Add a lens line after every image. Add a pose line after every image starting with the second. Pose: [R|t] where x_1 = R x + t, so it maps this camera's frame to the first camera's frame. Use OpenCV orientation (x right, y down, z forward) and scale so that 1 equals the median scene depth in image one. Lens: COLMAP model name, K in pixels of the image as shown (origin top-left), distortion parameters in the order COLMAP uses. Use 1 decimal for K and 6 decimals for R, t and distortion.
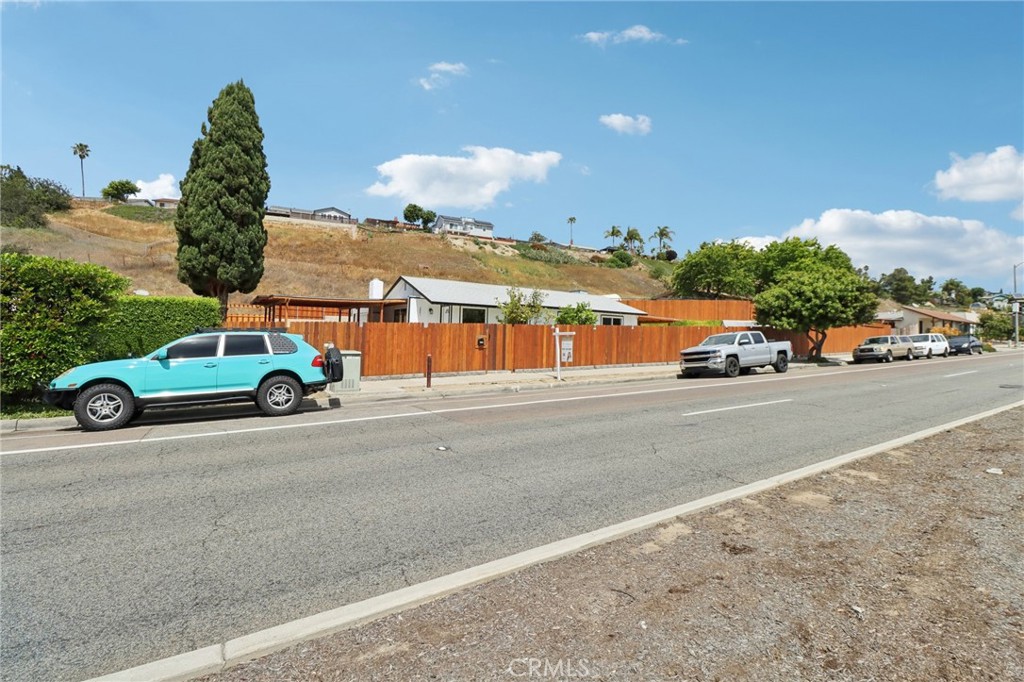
lens RADIAL K [[485.6, 0, 519.9], [0, 485.6, 319.1], [0, 0, 1]] dist [0.000189, -0.014231]
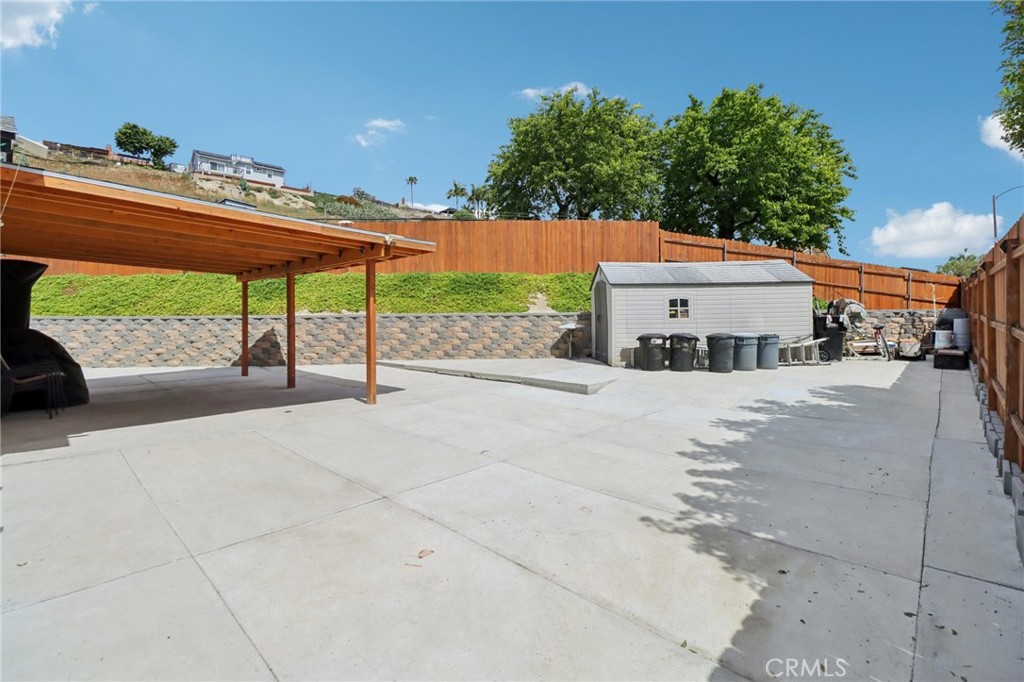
lens RADIAL K [[478.0, 0, 514.2], [0, 478.0, 327.6], [0, 0, 1]] dist [-0.003202, -0.001463]
pose [[0.967298, -0.037079, 0.250917, 0.099924], [0.023572, 0.998117, 0.056627, 0.008175], [-0.252544, -0.048861, 0.966351, 0.250310]]
